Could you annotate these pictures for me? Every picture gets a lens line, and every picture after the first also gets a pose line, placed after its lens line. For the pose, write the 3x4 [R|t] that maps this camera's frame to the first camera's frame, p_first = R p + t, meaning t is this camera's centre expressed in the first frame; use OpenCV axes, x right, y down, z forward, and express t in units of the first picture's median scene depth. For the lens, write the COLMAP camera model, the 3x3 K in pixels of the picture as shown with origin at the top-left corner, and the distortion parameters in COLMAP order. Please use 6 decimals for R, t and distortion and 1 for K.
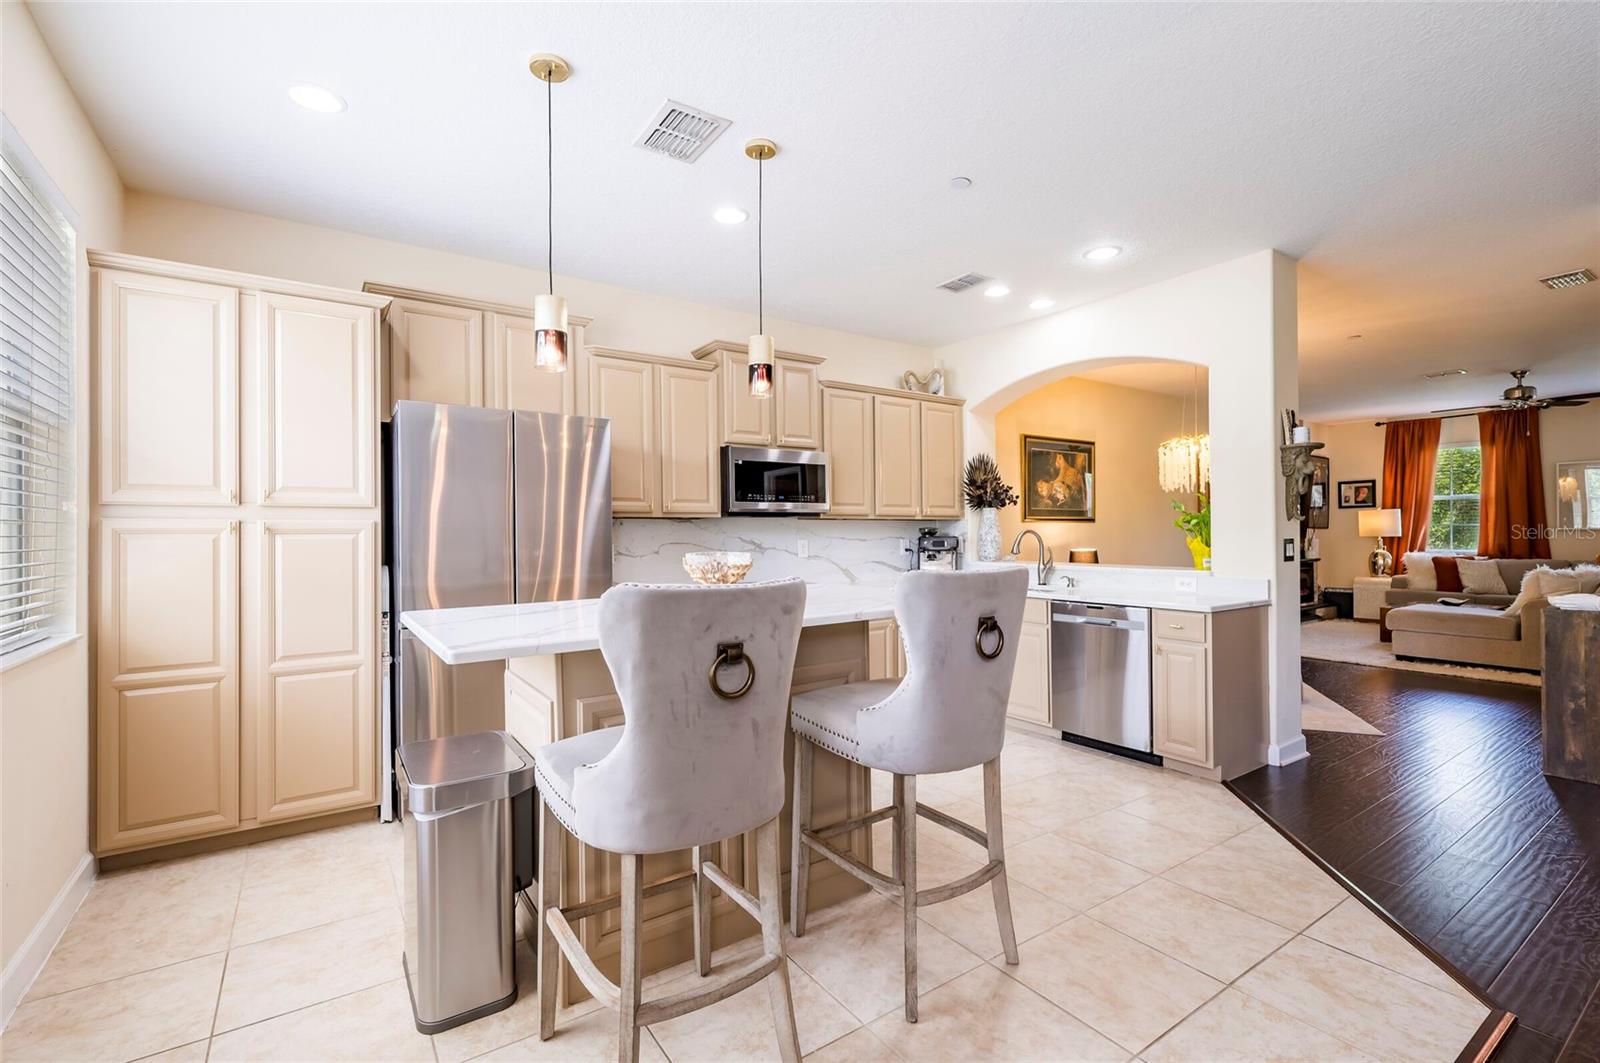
lens RADIAL K [[710.1, 0, 803.3], [0, 710.1, 532.0], [0, 0, 1]] dist [-0.000140, -0.000451]
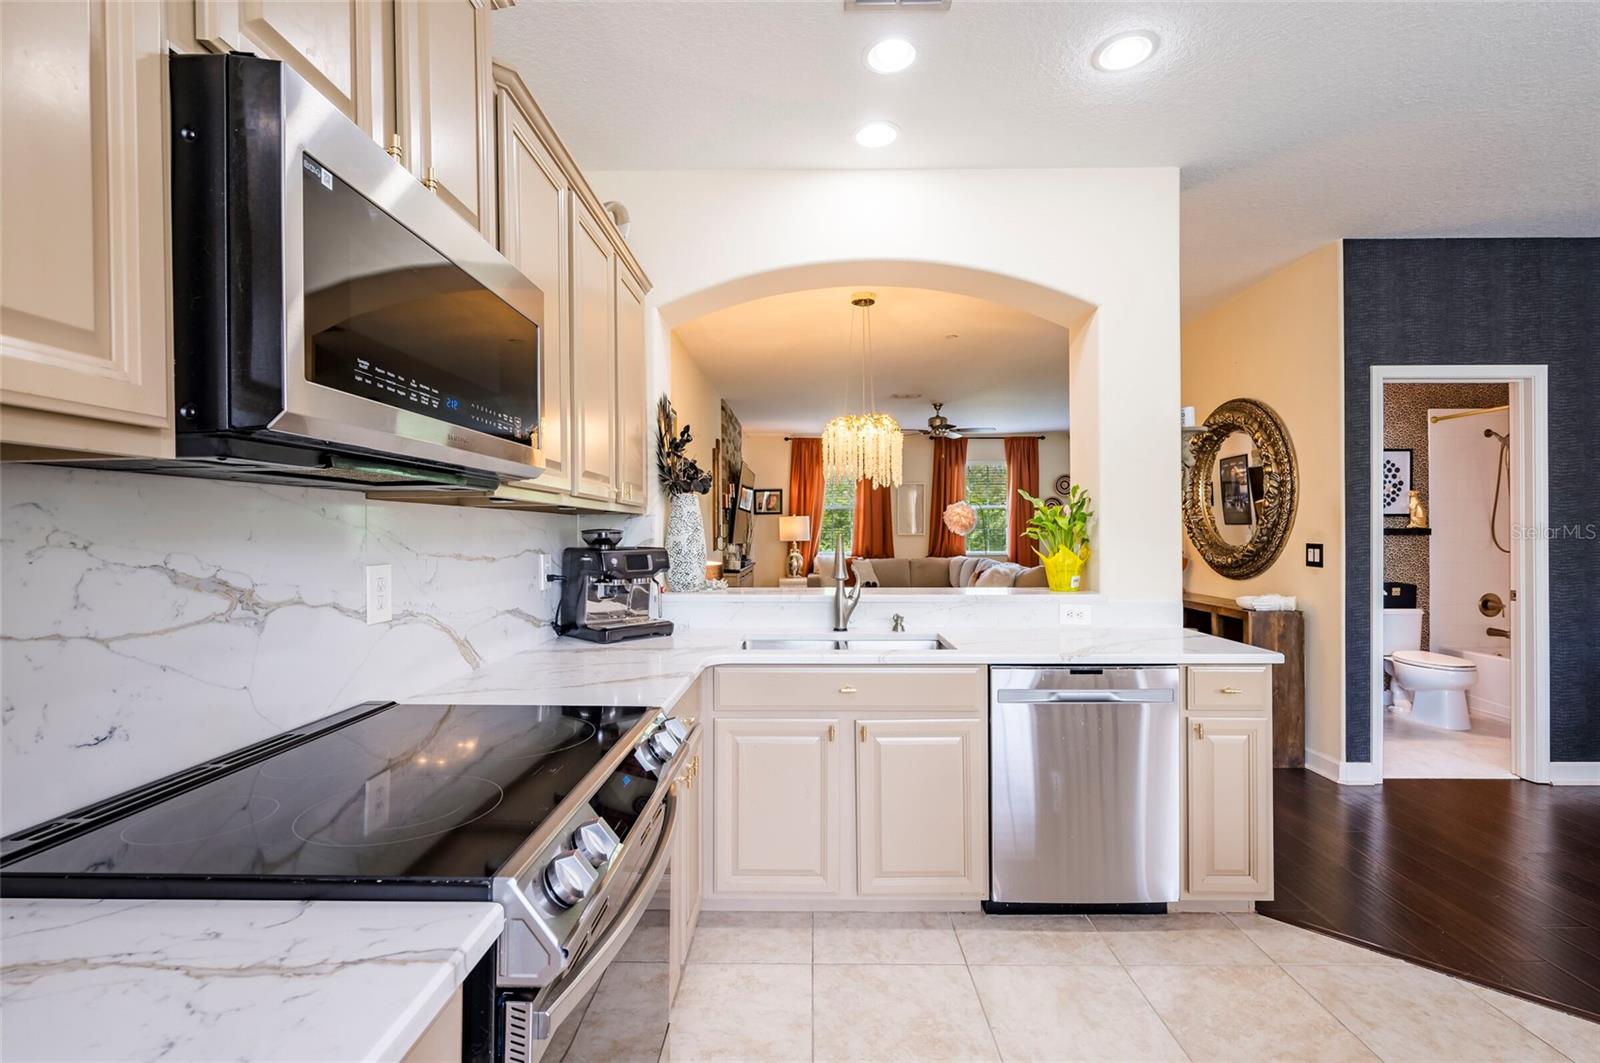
lens RADIAL K [[710.1, 0, 803.3], [0, 710.1, 532.0], [0, 0, 1]] dist [-0.000140, -0.000451]
pose [[0.573618, 0.005653, 0.819103, -0.108797], [-0.001723, 0.999982, -0.005694, -0.001507], [-0.819121, 0.001855, 0.573618, 0.497981]]
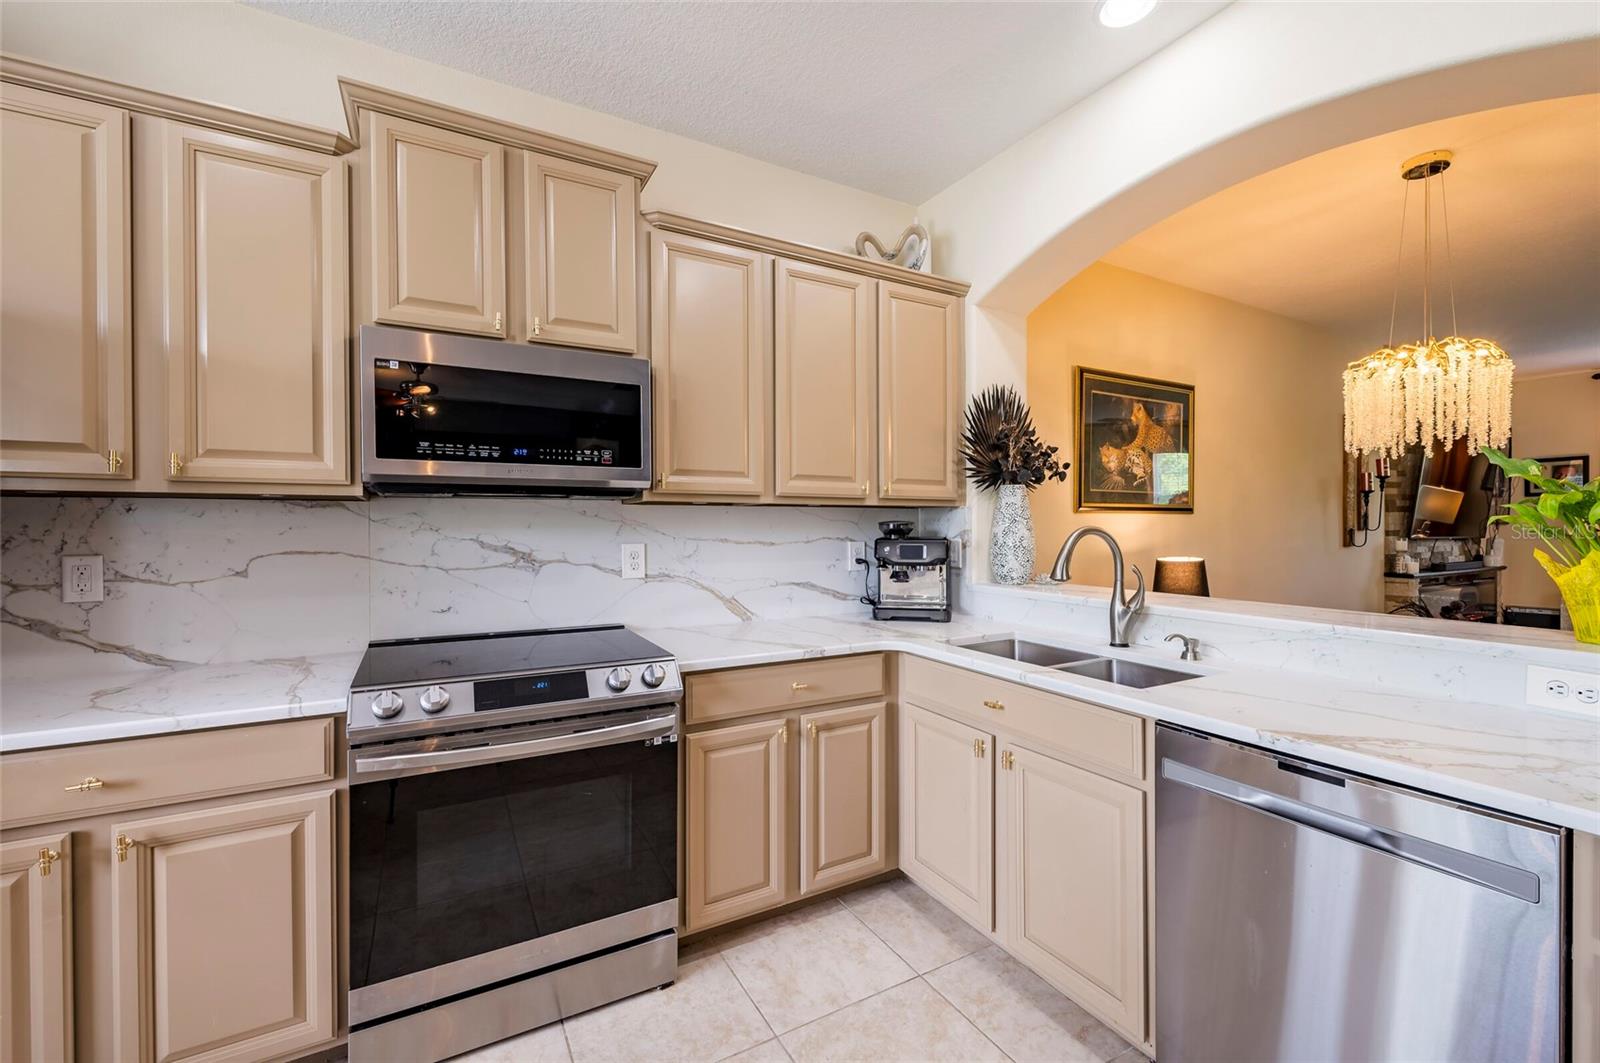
lens RADIAL K [[663.6, 0, 807.0], [0, 663.6, 529.8], [0, 0, 1]] dist [0.003735, 0.000146]
pose [[0.996674, 0.006215, -0.081260, 0.120425], [-0.005398, 0.999933, 0.010269, -0.003437], [0.081318, -0.009797, 0.996640, 0.395474]]
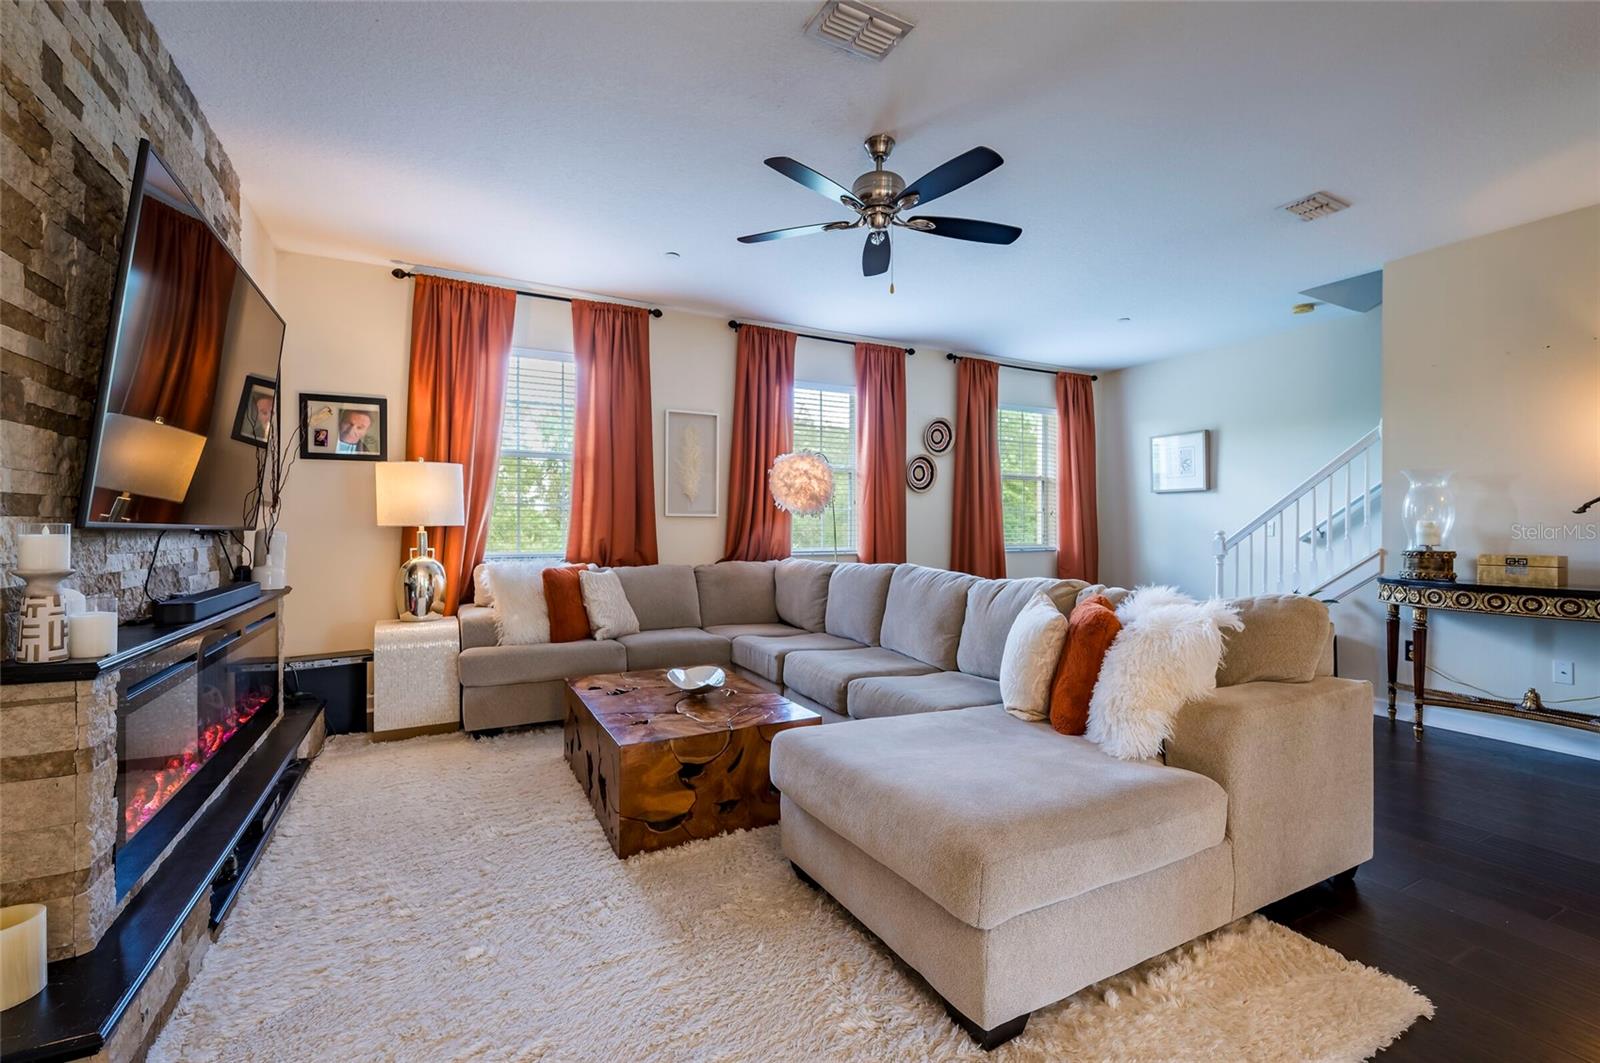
lens RADIAL K [[688.1, 0, 801.3], [0, 688.1, 534.9], [0, 0, 1]] dist [0.008306, -0.004621]
pose [[0.117035, -0.002856, 0.993124, 0.588967], [-0.004869, 0.999982, 0.003449, 0.012650], [-0.993116, -0.005239, 0.117019, 1.001498]]
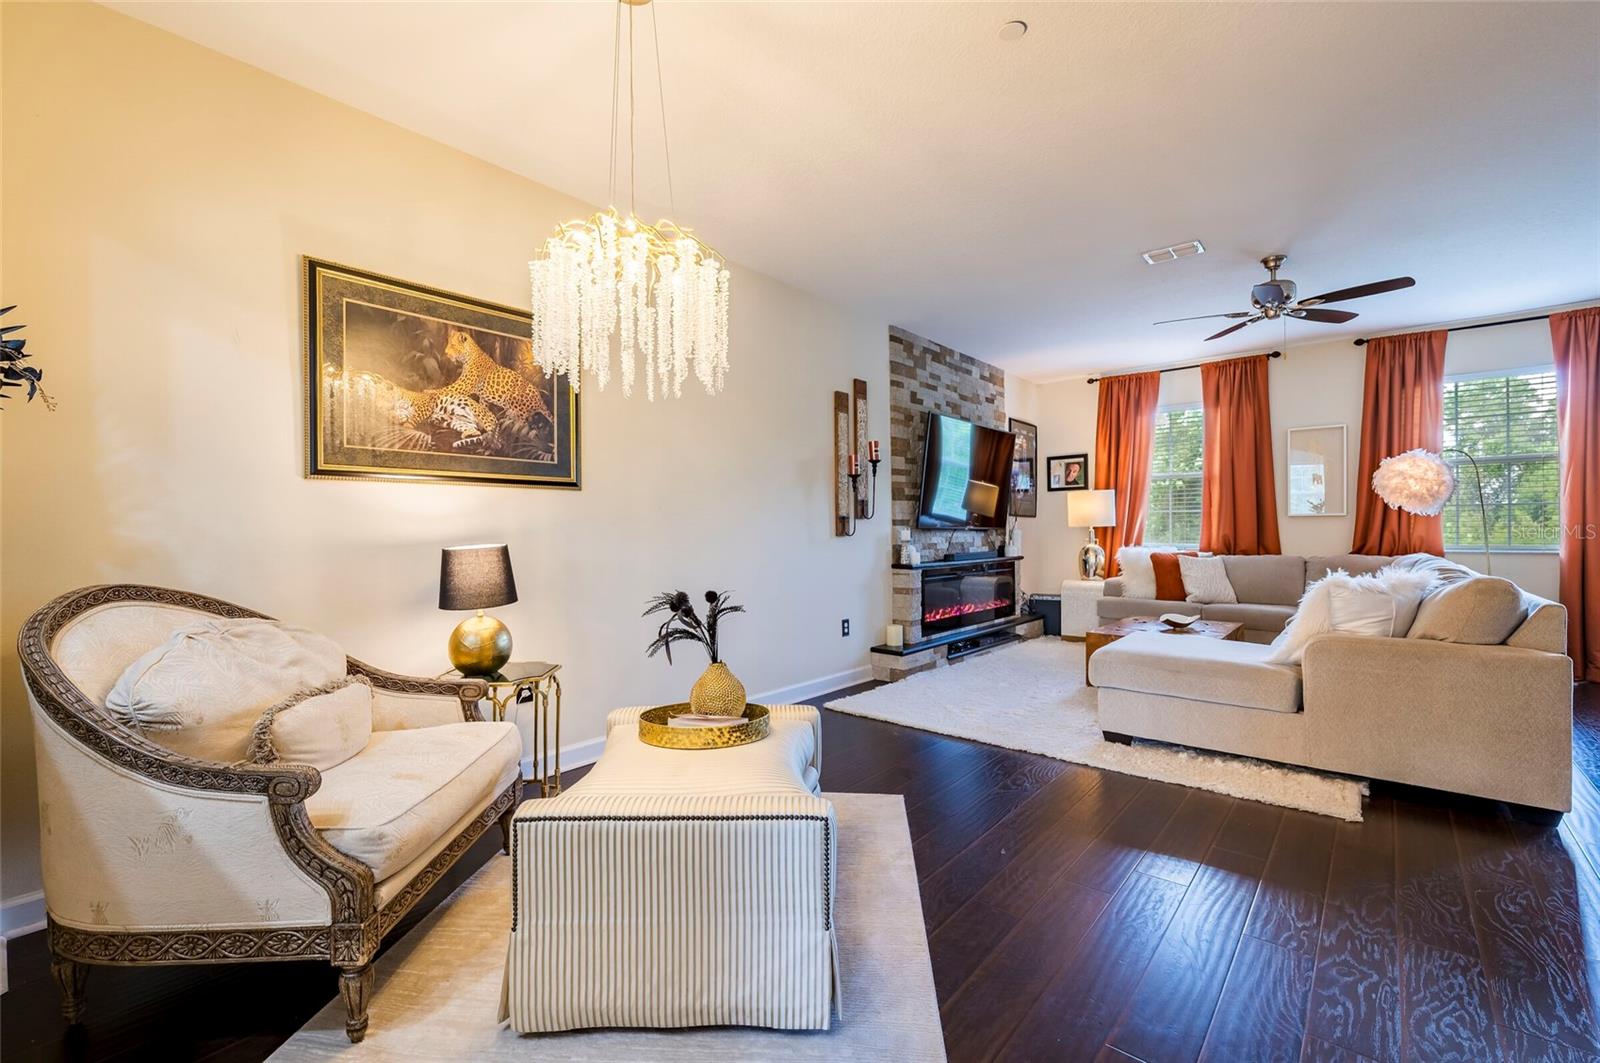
lens RADIAL K [[688.1, 0, 801.3], [0, 688.1, 534.9], [0, 0, 1]] dist [0.008306, -0.004621]
pose [[0.964327, -0.001908, 0.264708, 0.445803], [0.000409, 0.999984, 0.005717, 0.014908], [-0.264714, -0.005404, 0.964312, 0.521552]]
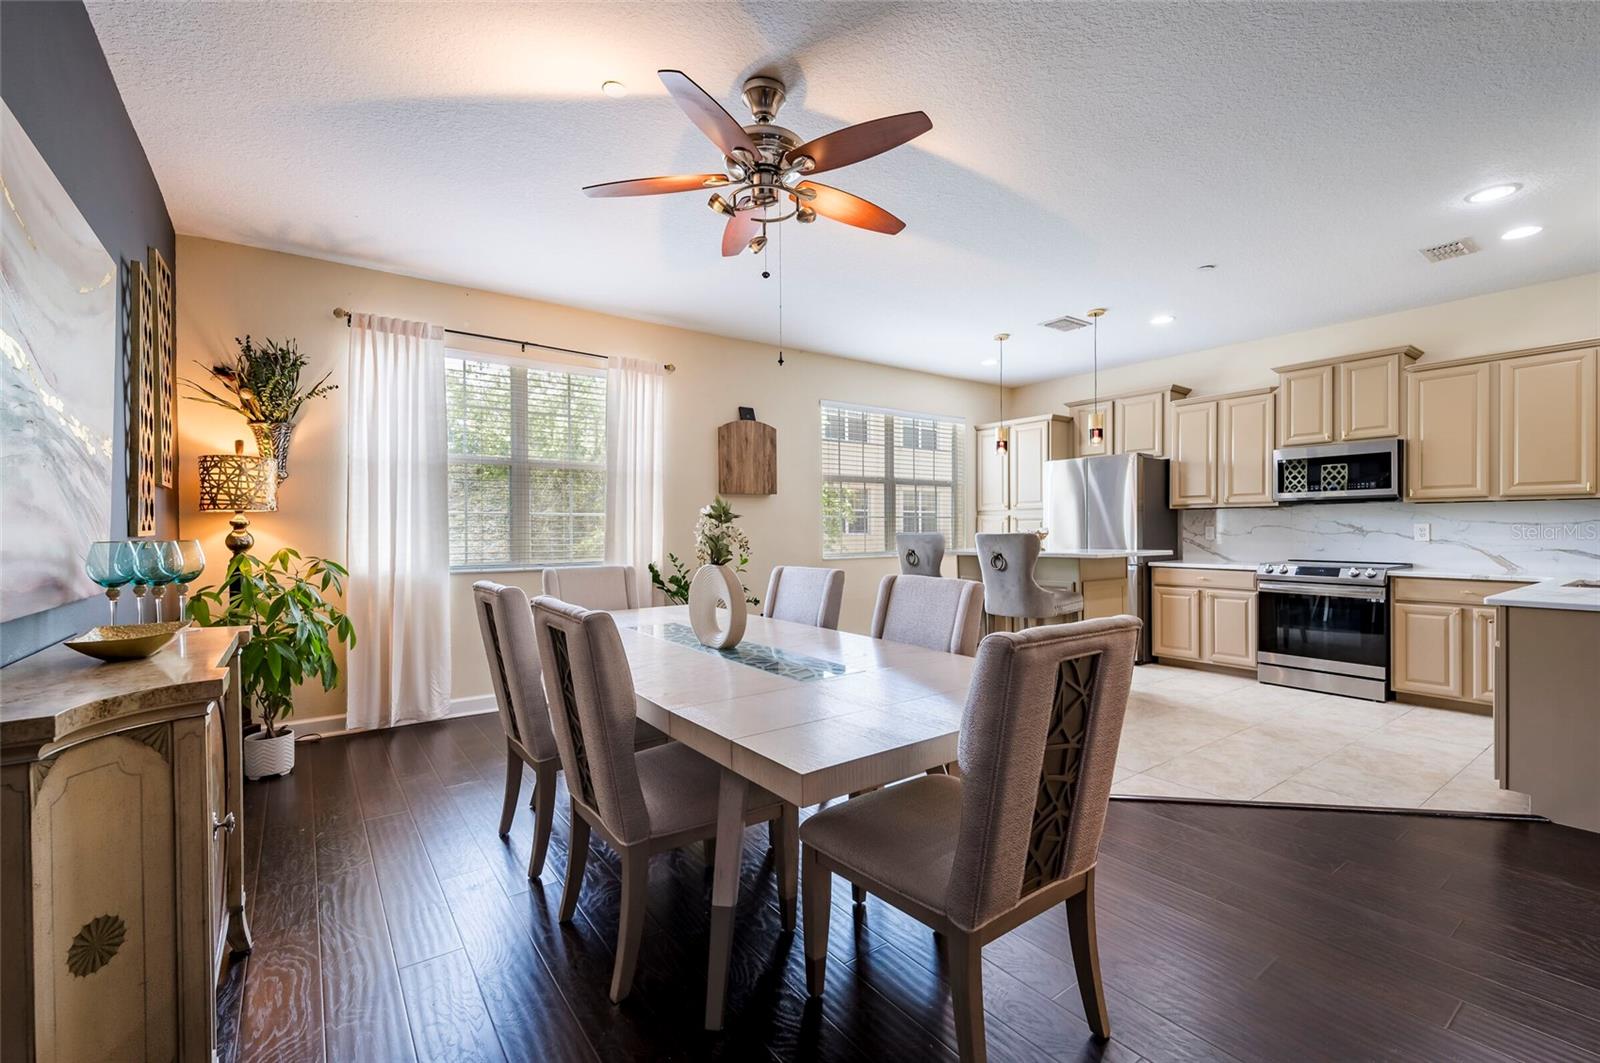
lens RADIAL K [[688.1, 0, 801.3], [0, 688.1, 534.9], [0, 0, 1]] dist [0.008306, -0.004621]
pose [[0.032368, 0.013488, -0.999385, 0.699313], [0.005448, 0.999892, 0.013671, 0.006529], [0.999461, -0.005887, 0.032291, 0.069028]]
